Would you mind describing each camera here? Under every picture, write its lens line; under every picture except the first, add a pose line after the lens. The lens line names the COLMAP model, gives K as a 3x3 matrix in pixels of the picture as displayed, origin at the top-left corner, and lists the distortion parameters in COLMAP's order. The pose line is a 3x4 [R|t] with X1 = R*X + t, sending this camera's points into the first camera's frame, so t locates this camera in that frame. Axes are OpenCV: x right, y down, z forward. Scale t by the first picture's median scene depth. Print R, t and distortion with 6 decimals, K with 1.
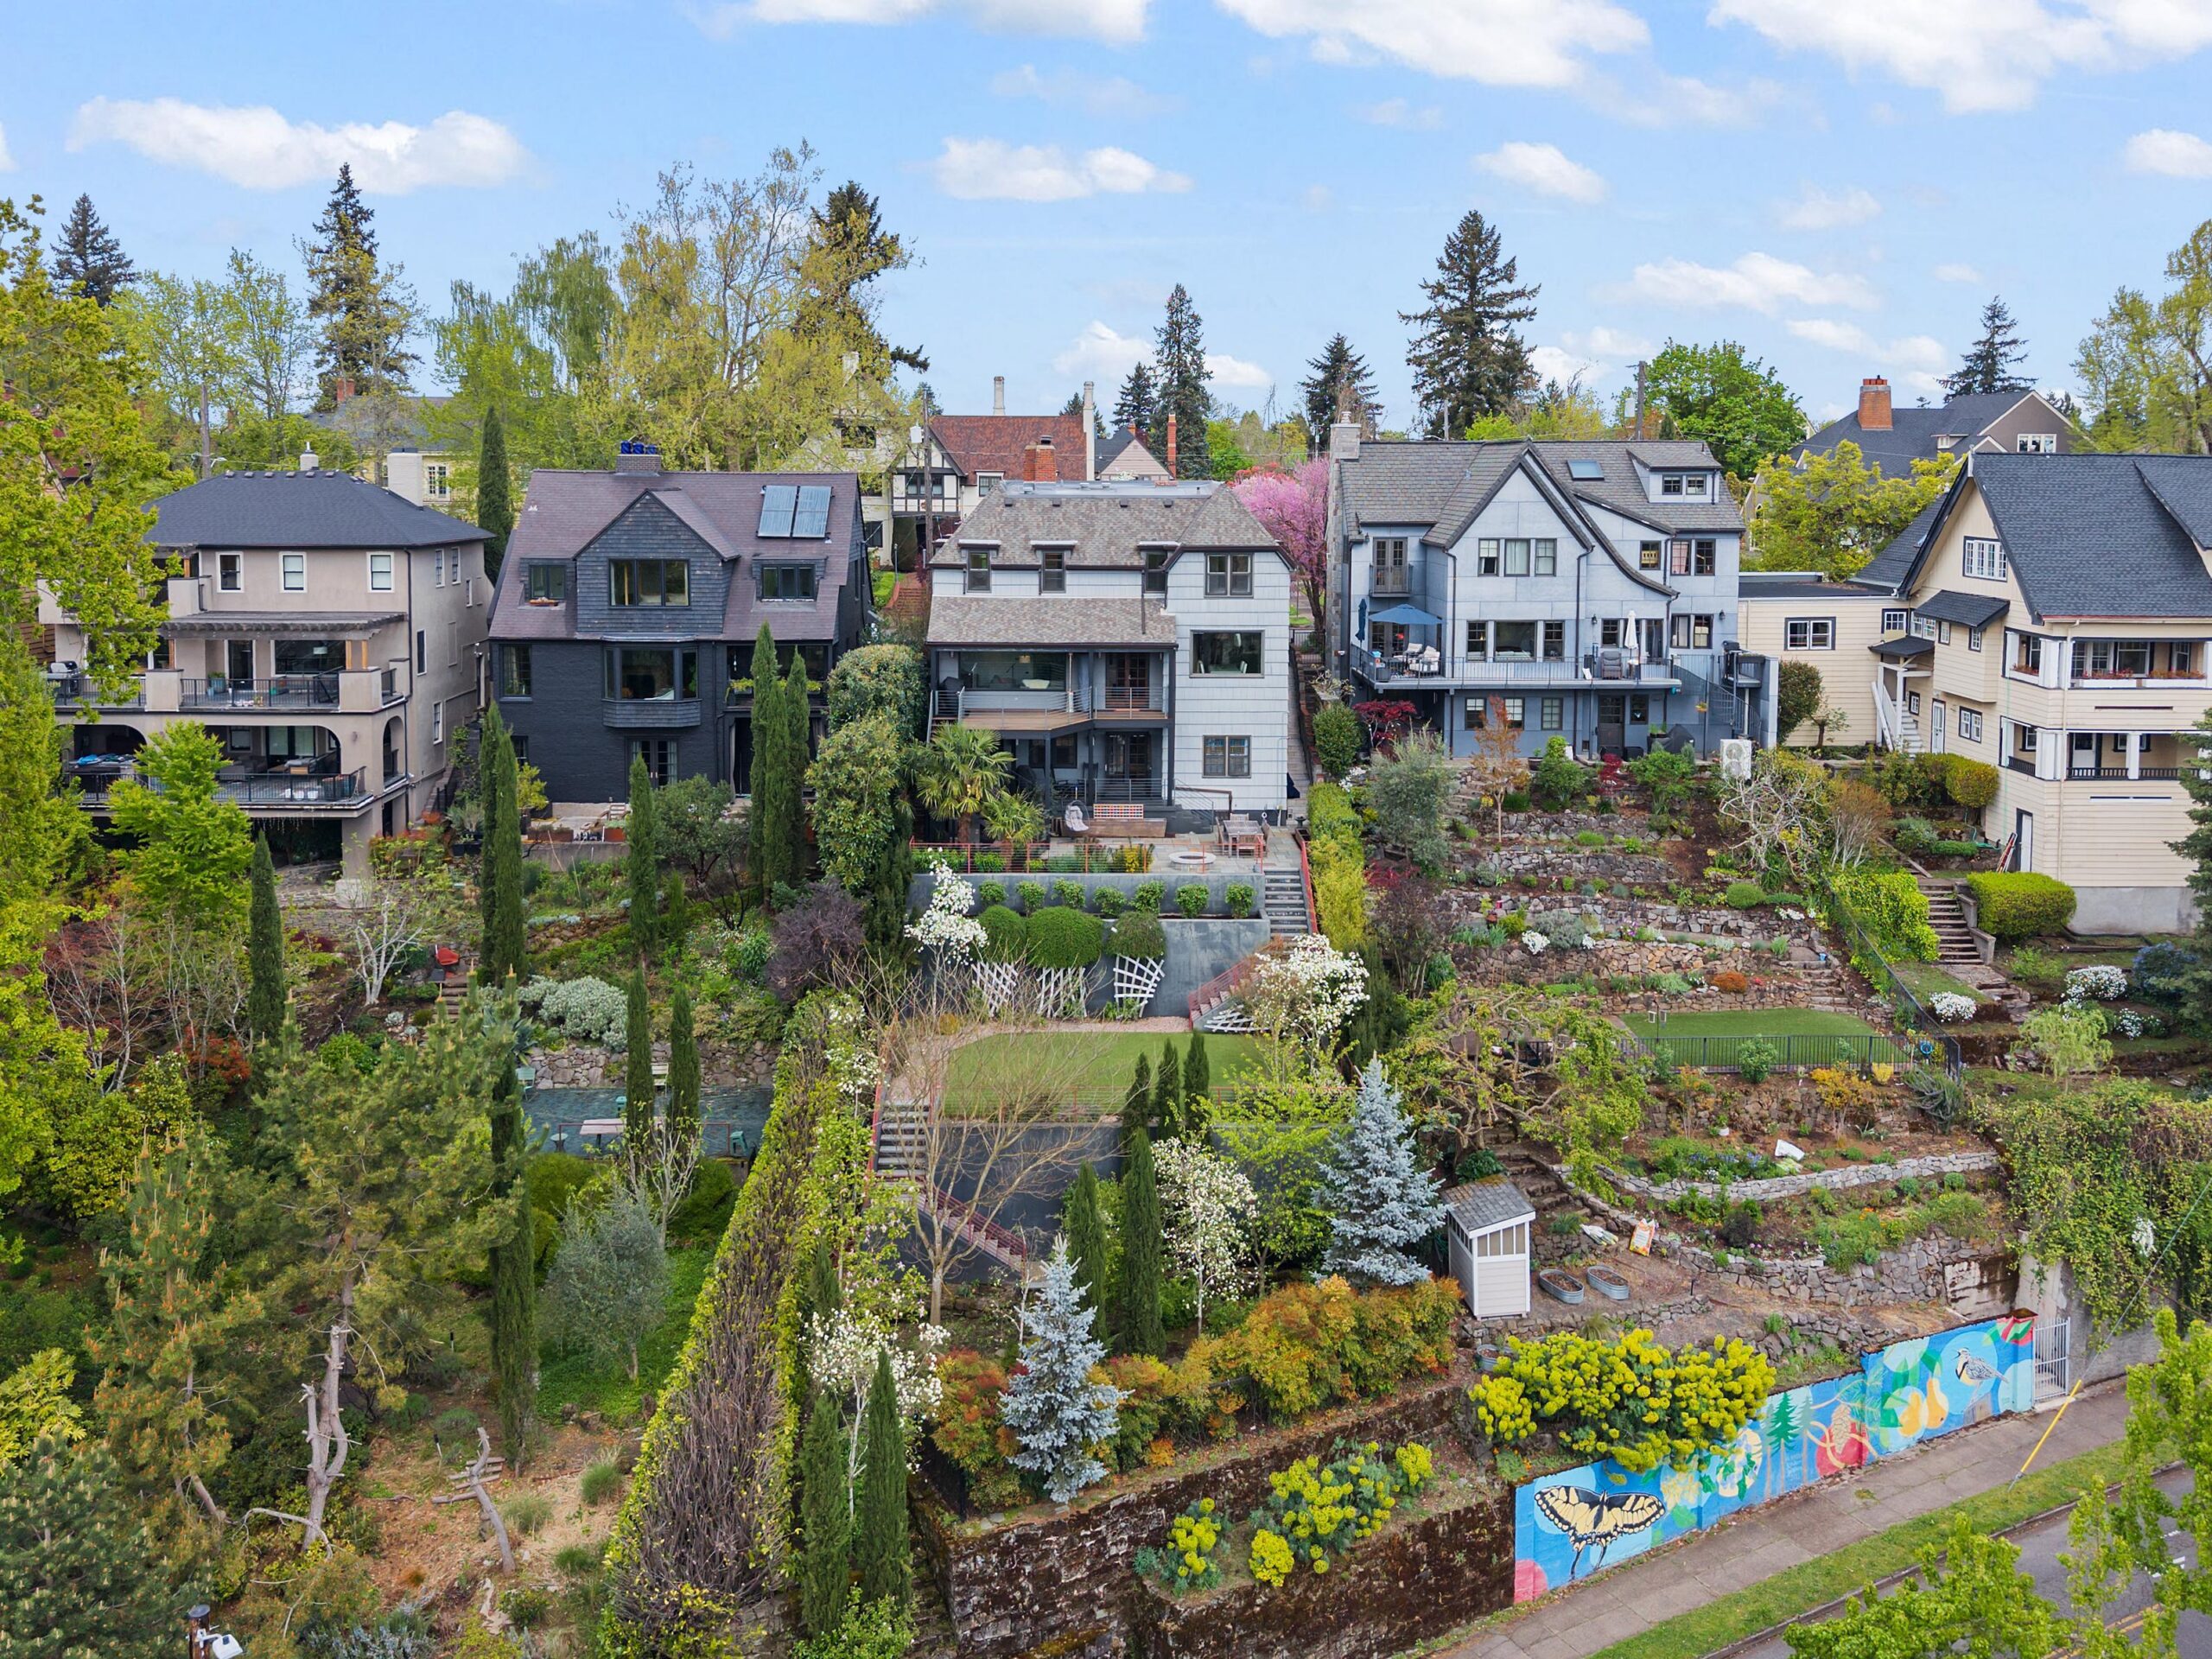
lens RADIAL K [[1868.4, 0, 1096.0], [0, 1868.4, 659.9], [0, 0, 1]] dist [0.111546, -0.182586]
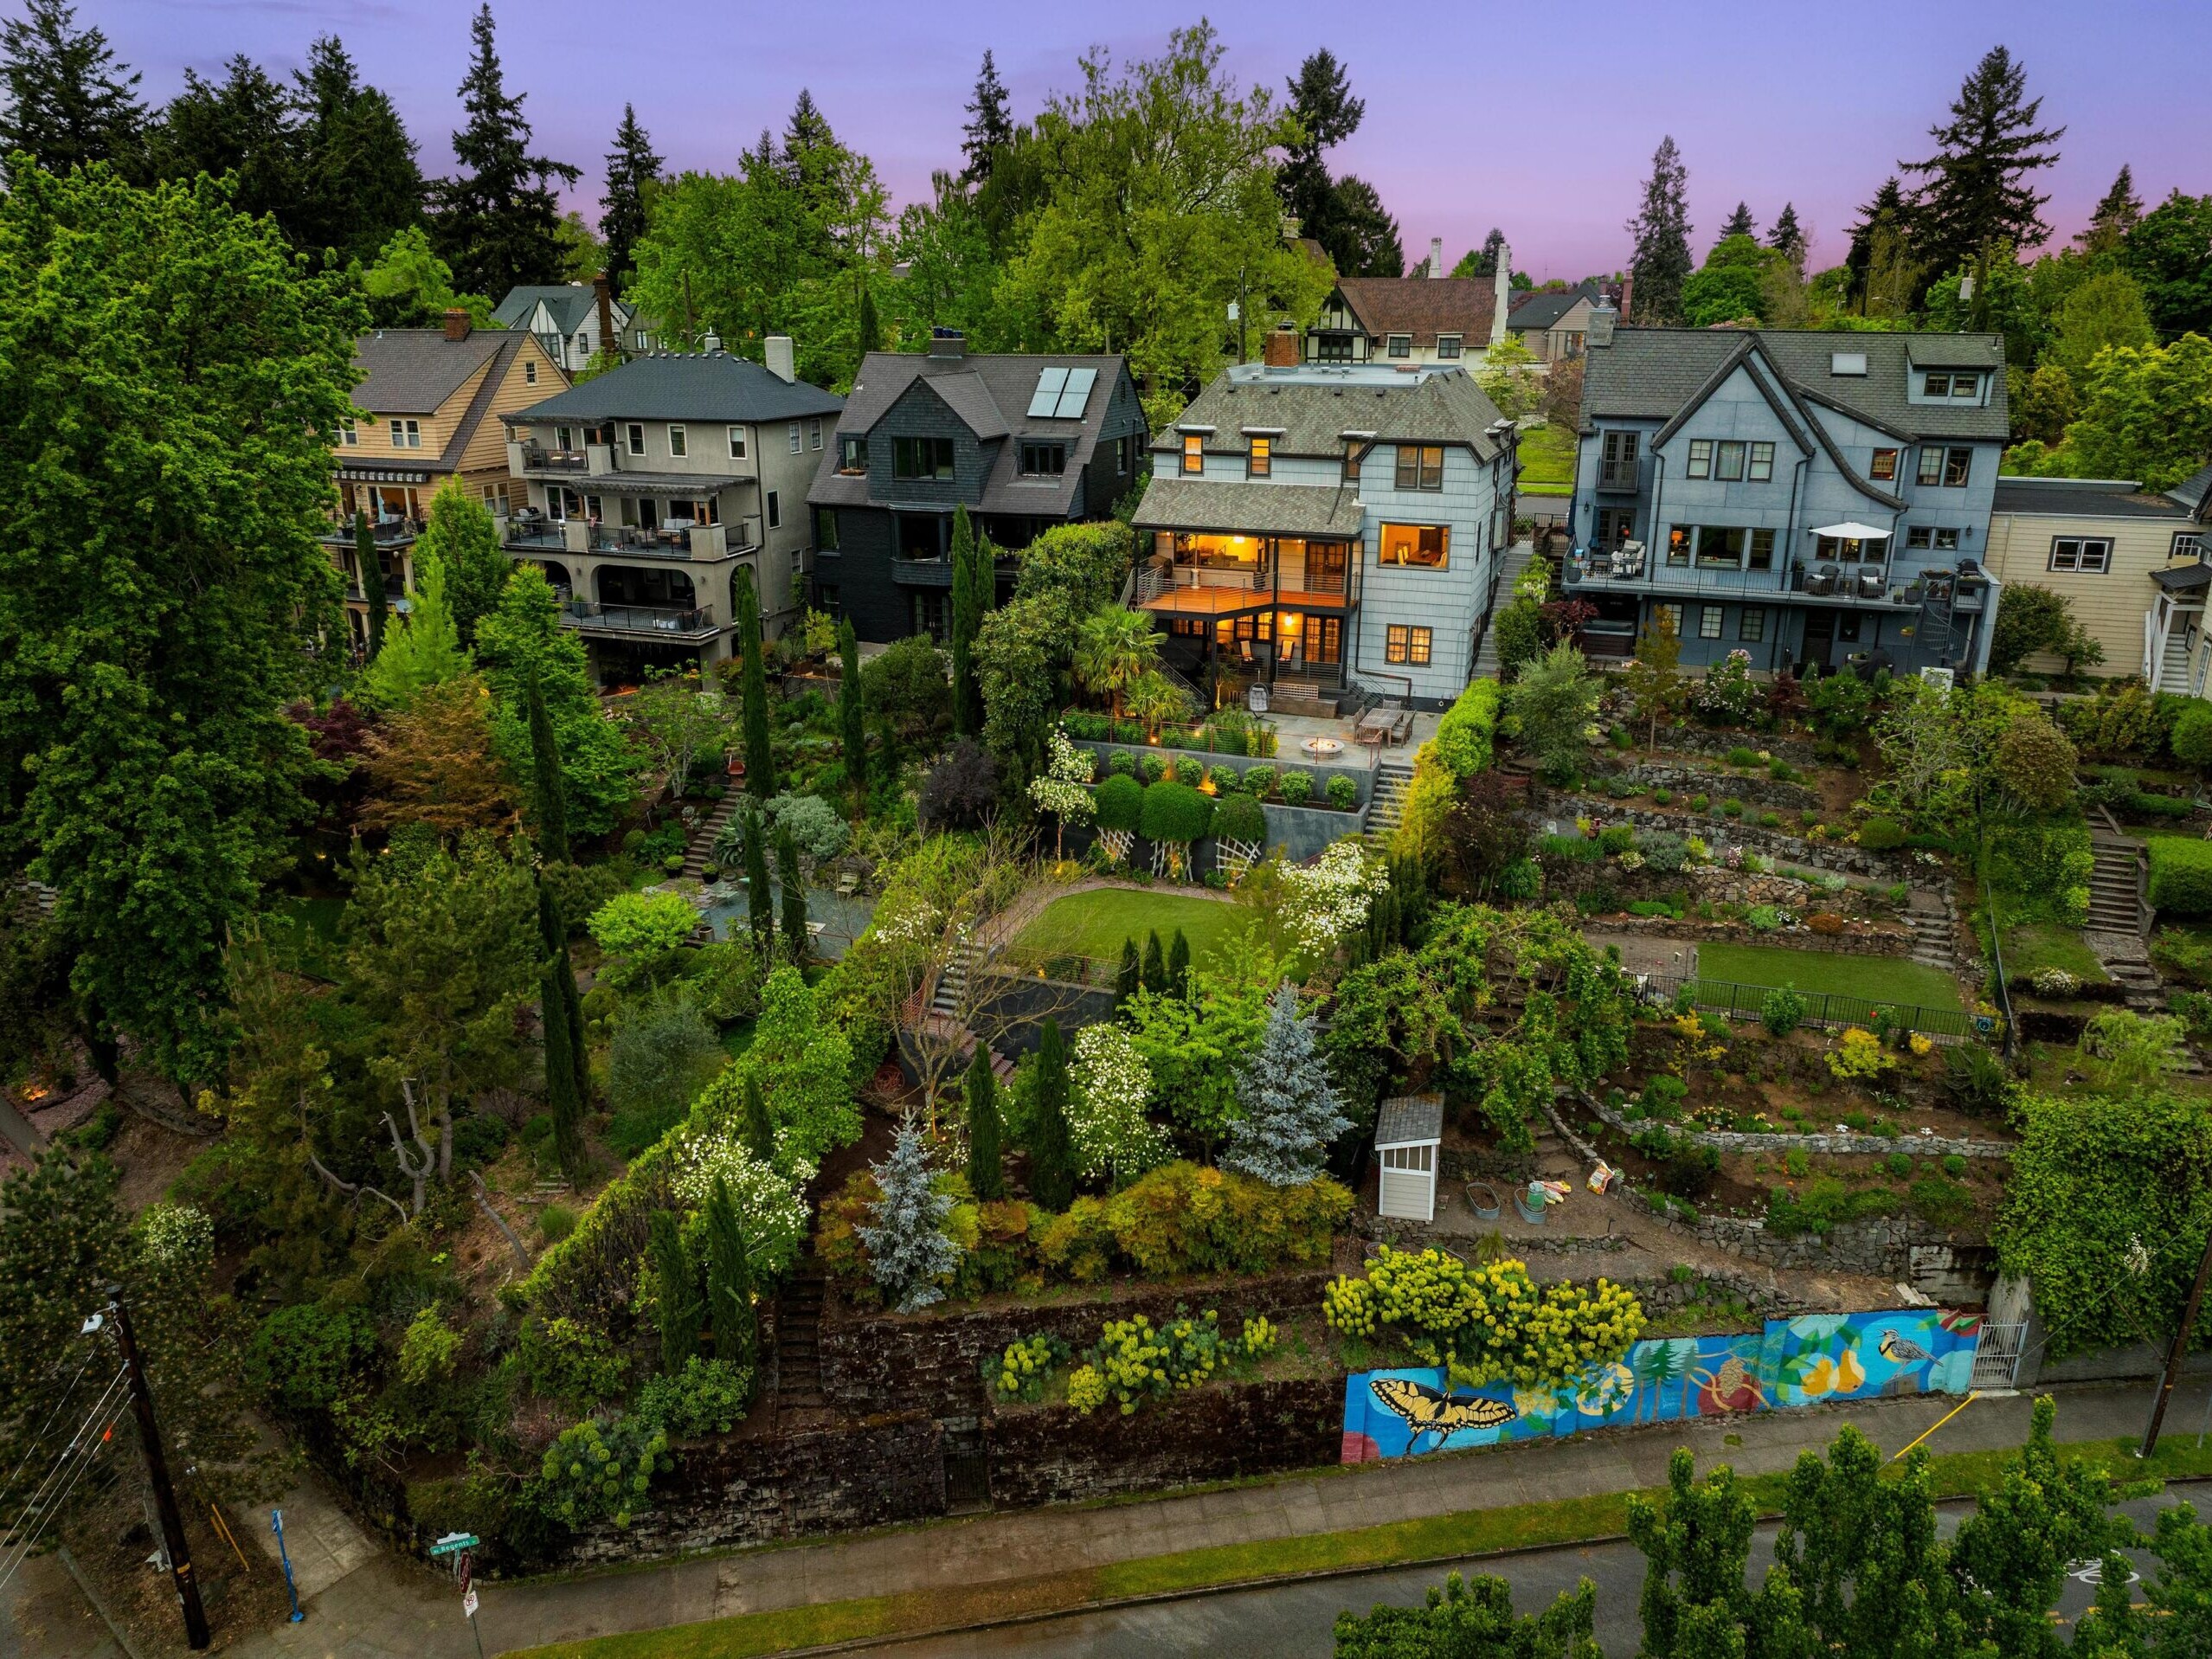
lens RADIAL K [[1546.5, 0, 1115.8], [0, 1546.5, 837.7], [0, 0, 1]] dist [-0.039166, 0.004734]
pose [[0.932541, 0.117135, -0.341537, 0.227203], [-0.033113, 0.969673, 0.242151, -0.048628], [0.359544, -0.214507, 0.908138, 0.129534]]
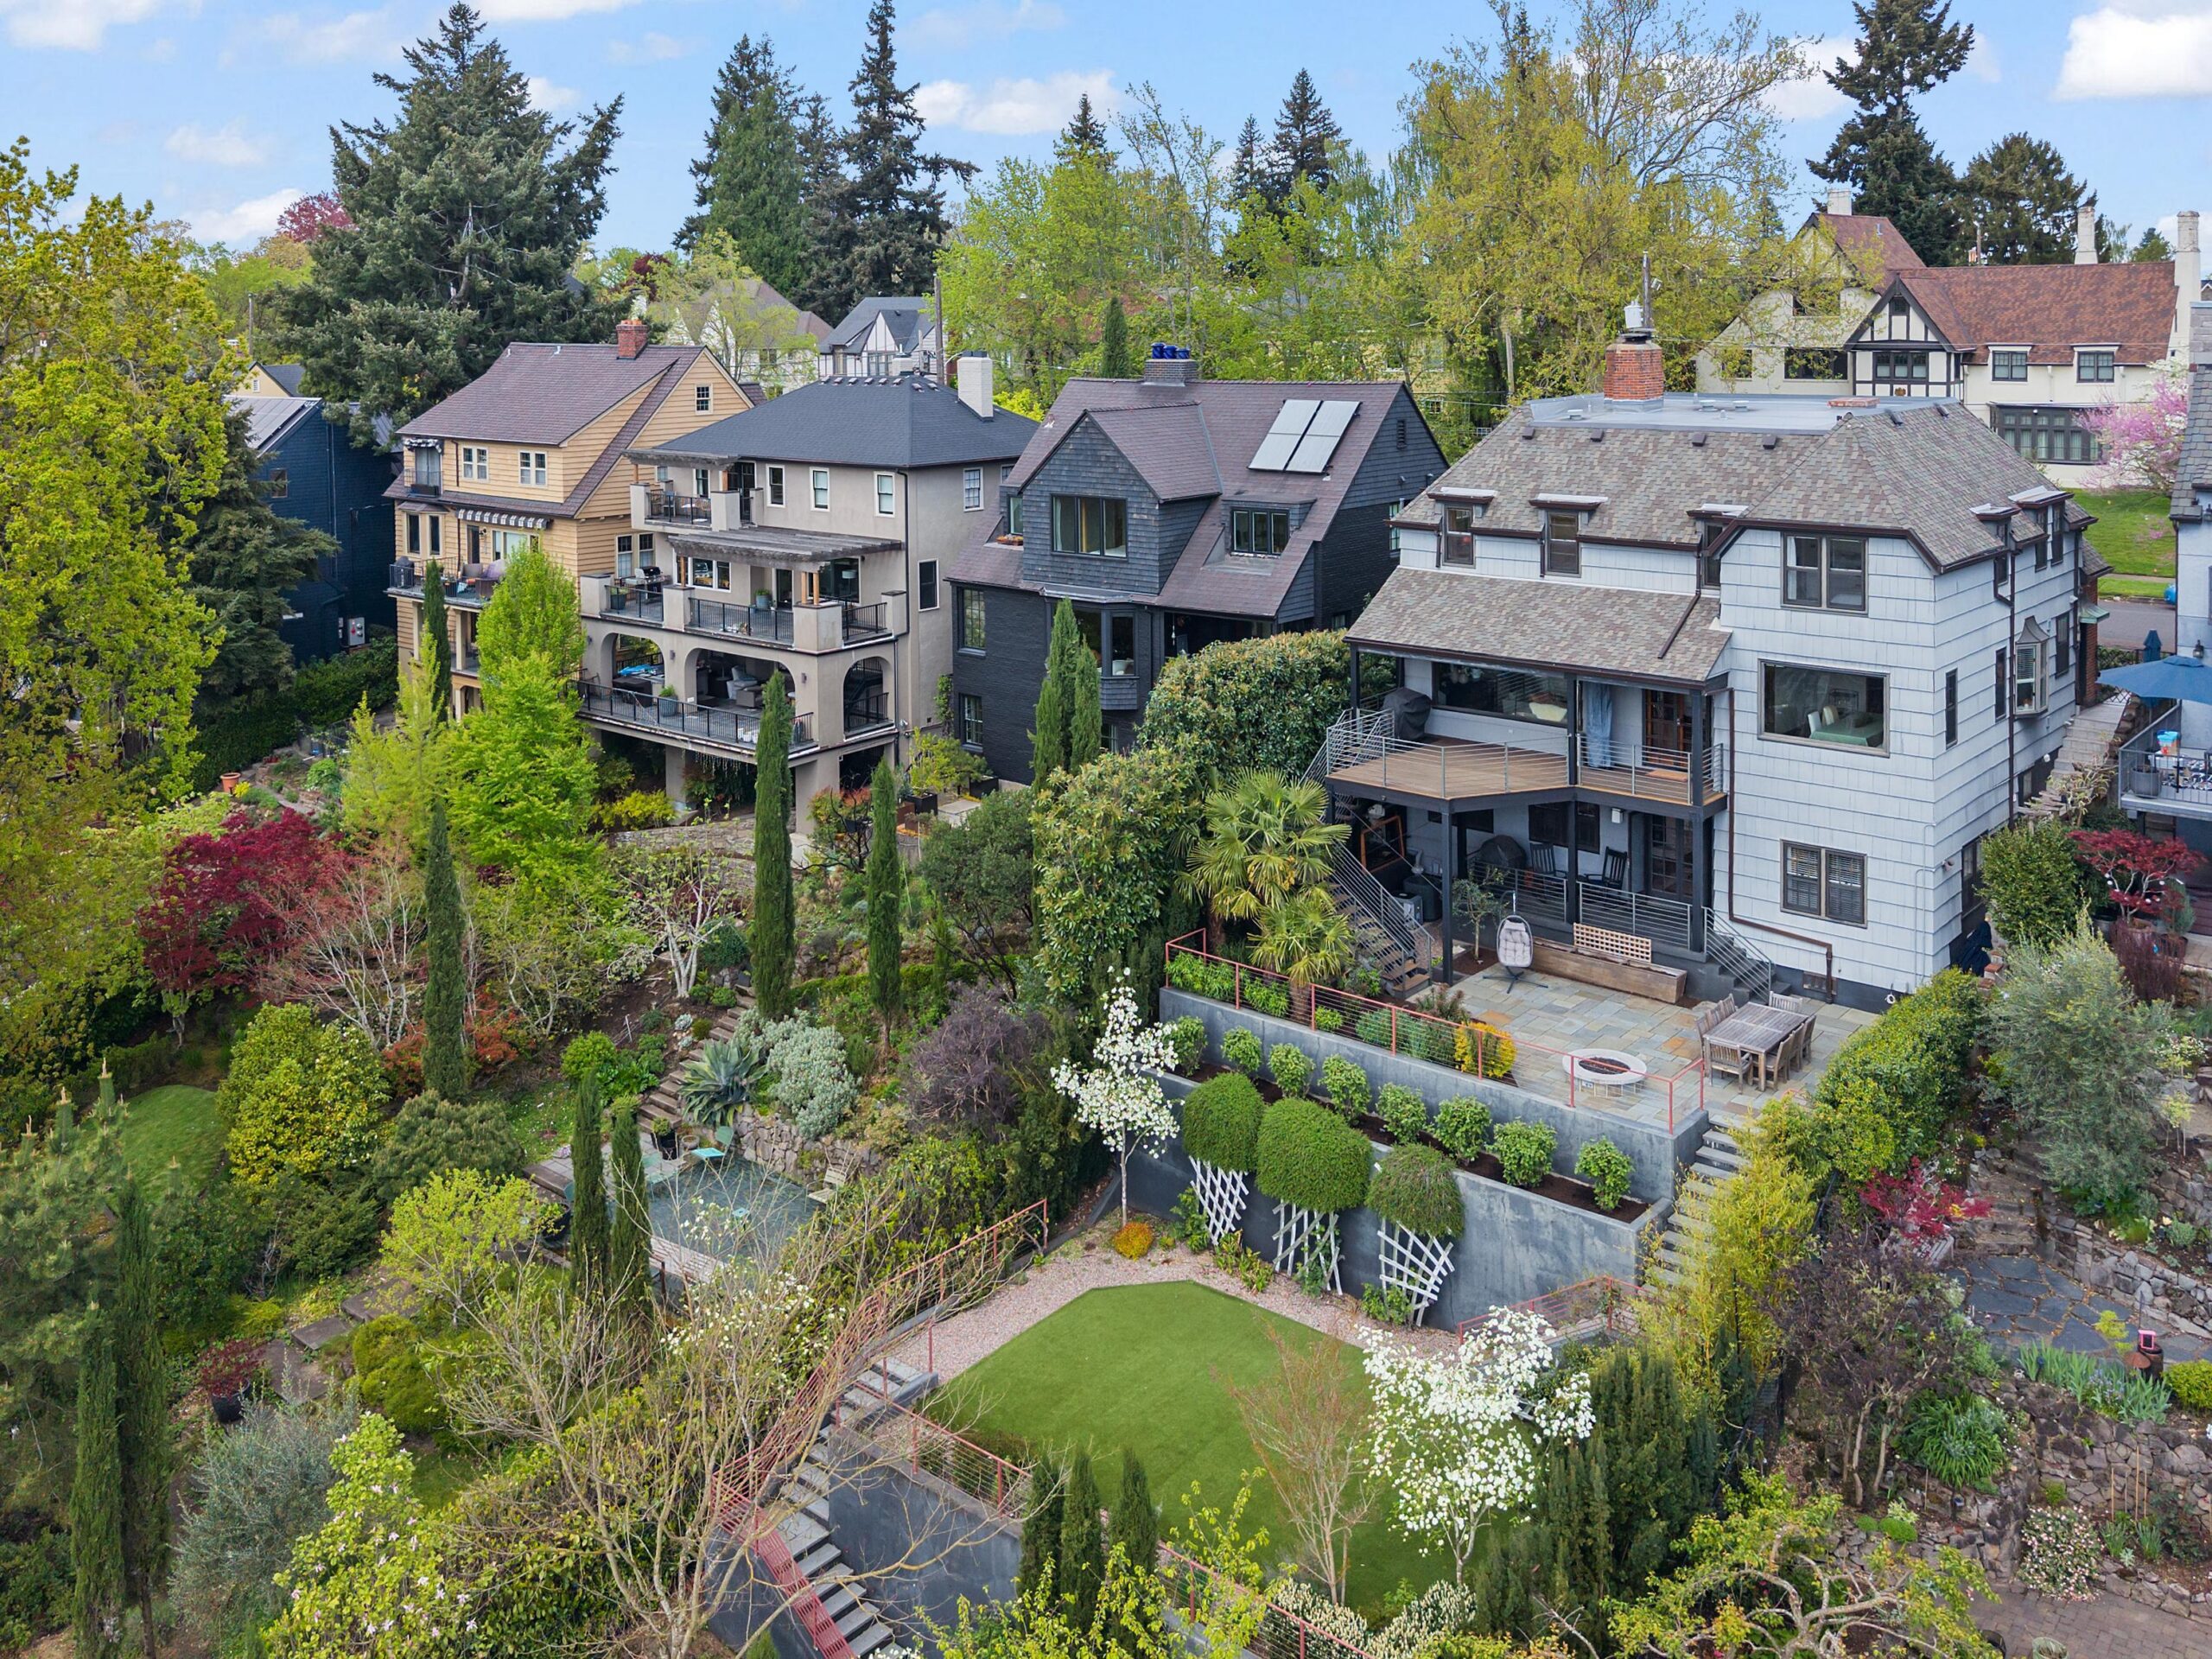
lens RADIAL K [[1914.0, 0, 1000.3], [0, 1914.0, 408.3], [0, 0, 1]] dist [0.022677, -0.021437]
pose [[0.725013, 0.020557, -0.688428, 0.295309], [-0.052277, 0.998313, -0.025245, -0.068229], [0.686748, 0.054292, 0.724865, 0.383944]]
